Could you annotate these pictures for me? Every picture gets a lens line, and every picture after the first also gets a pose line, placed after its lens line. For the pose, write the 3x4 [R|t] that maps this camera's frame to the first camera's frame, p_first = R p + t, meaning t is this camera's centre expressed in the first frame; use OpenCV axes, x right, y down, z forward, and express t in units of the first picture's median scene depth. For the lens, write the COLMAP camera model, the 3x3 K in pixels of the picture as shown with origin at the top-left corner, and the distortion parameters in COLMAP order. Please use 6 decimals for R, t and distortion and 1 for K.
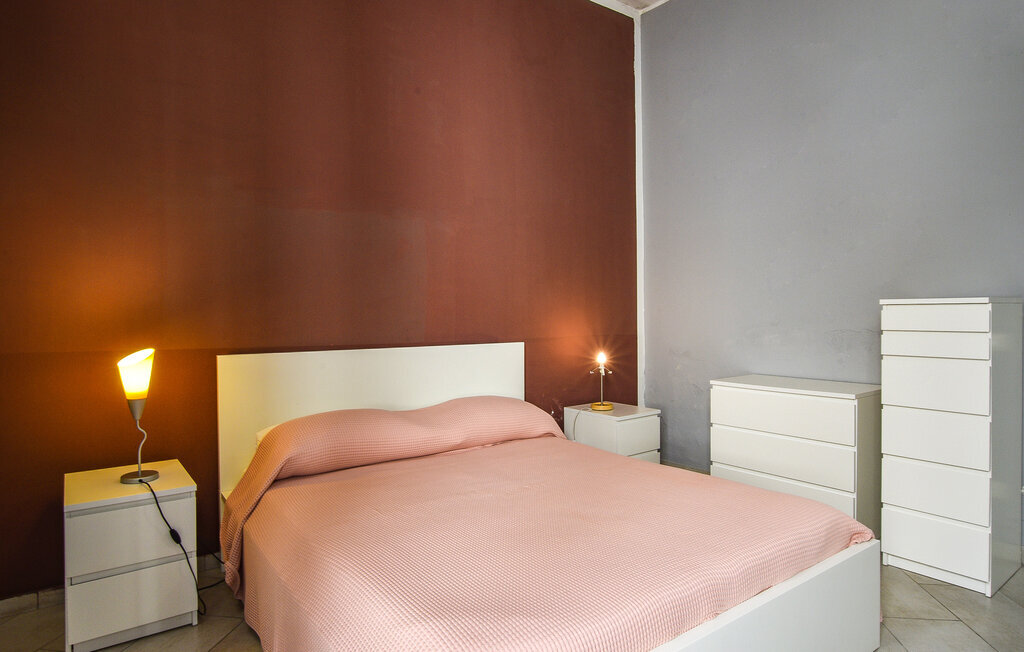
lens RADIAL K [[621.7, 0, 512.0], [0, 621.7, 326.0], [0, 0, 1]] dist [-0.001215, -0.000285]
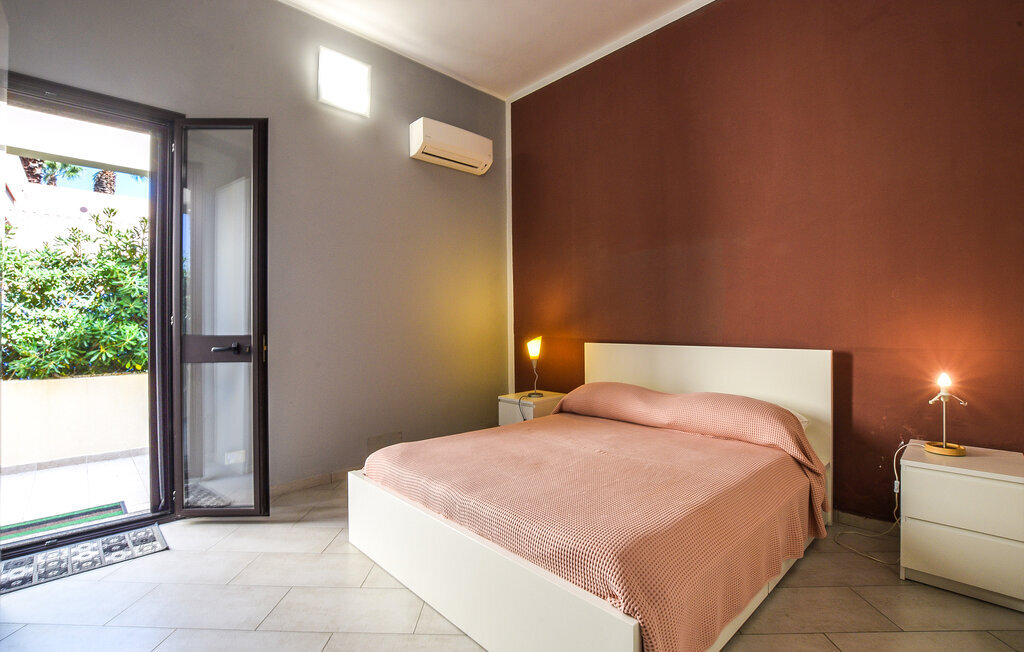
lens RADIAL K [[462.8, 0, 497.8], [0, 462.8, 329.7], [0, 0, 1]] dist [-0.000464, -0.000294]
pose [[0.123580, 0.016365, -0.992200, 0.780419], [-0.019805, 0.999706, 0.014023, -0.004256], [0.992137, 0.017918, 0.123867, 0.543271]]
